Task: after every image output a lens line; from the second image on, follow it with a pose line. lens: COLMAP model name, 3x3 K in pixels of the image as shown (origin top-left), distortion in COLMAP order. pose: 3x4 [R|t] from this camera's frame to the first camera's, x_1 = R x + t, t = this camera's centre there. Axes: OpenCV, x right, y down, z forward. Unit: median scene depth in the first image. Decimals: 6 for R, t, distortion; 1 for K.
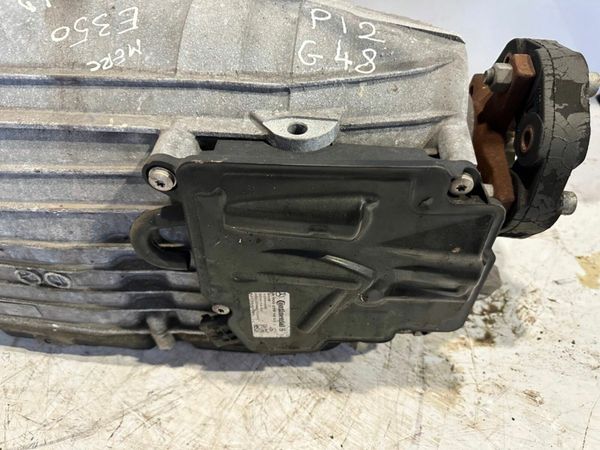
lens RADIAL K [[441.7, 0, 300.0], [0, 441.7, 225.0], [0, 0, 1]] dist [0.007844, -0.054059]
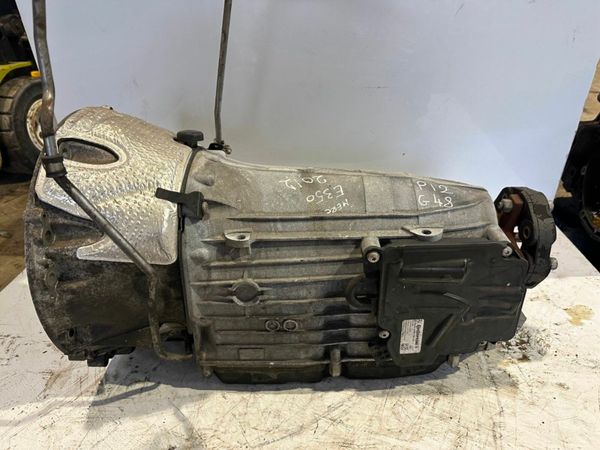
lens RADIAL K [[421.8, 0, 300.0], [0, 421.8, 225.0], [0, 0, 1]] dist [0.062447, -0.086546]
pose [[0.995828, -0.060686, 0.068141, -0.631772], [0.079214, 0.945617, -0.315490, 0.296955], [-0.045290, 0.319571, 0.946479, -0.802663]]
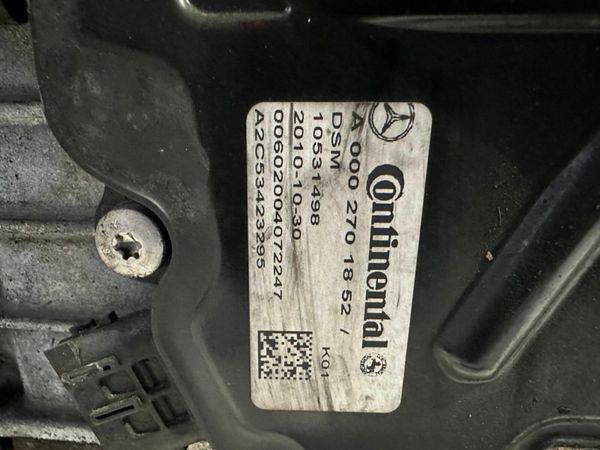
lens RADIAL K [[424.6, 0, 300.0], [0, 424.6, 225.0], [0, 0, 1]] dist [-0.000186, 0.000030]
pose [[0.999984, 0.005292, -0.001963, -0.086094], [-0.005622, 0.903586, -0.428370, 0.286965], [-0.000493, 0.428374, 0.903601, 0.806531]]
